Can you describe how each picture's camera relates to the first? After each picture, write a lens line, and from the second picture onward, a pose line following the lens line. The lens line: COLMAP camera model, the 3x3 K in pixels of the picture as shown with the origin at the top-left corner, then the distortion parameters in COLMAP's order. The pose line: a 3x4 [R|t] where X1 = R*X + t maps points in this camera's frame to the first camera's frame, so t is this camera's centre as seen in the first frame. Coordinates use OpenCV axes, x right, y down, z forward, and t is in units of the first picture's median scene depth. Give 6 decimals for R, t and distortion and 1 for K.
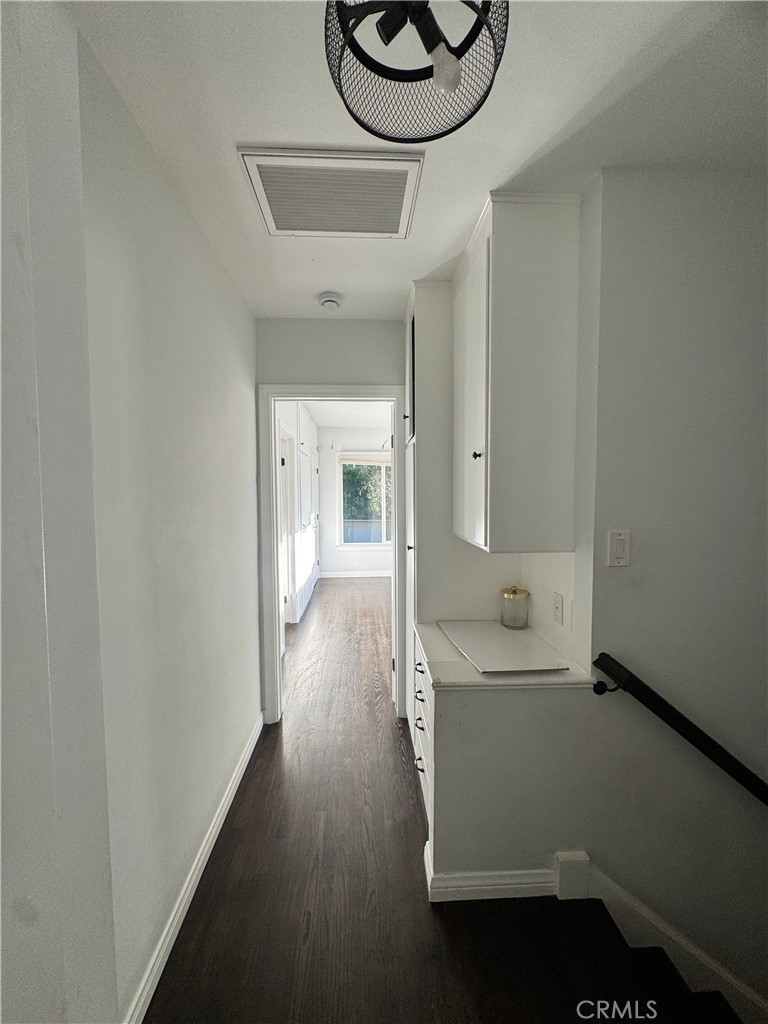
lens RADIAL K [[410.7, 0, 382.2], [0, 410.7, 511.1], [0, 0, 1]] dist [-0.003255, -0.000532]
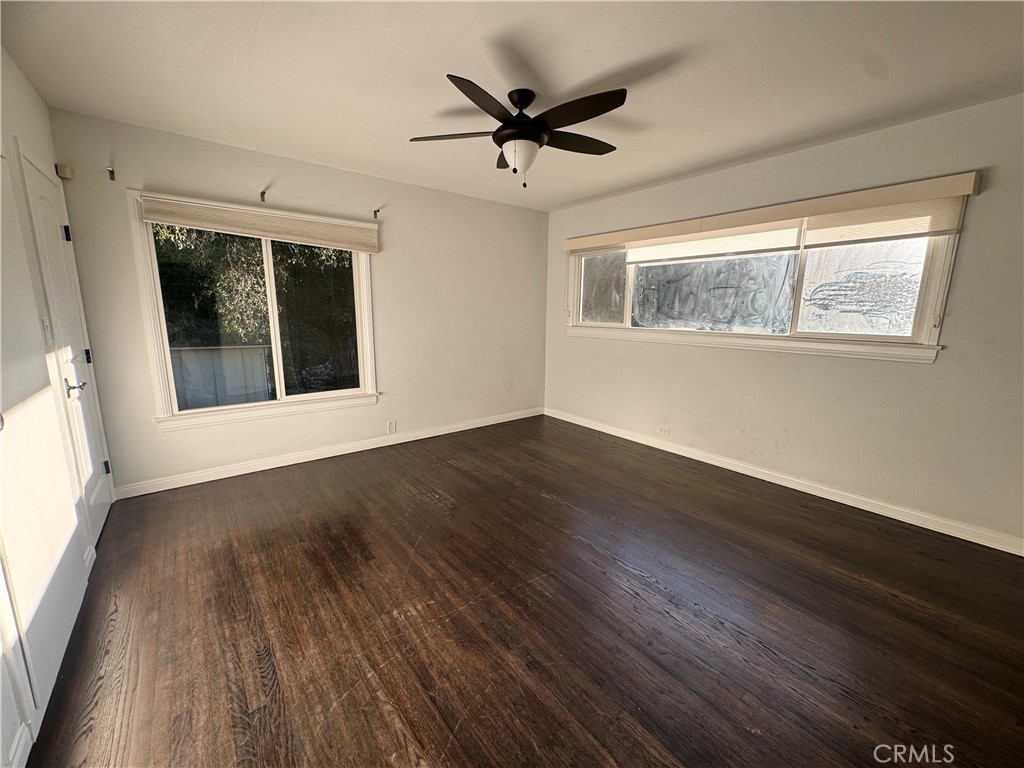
lens RADIAL K [[410.7, 0, 512.0], [0, 410.7, 384.0], [0, 0, 1]] dist [-0.003255, -0.000532]
pose [[0.816363, -0.092293, 0.570117, -0.051508], [0.017249, 0.990605, 0.135664, -0.004484], [-0.577282, -0.100917, 0.810285, 0.446643]]
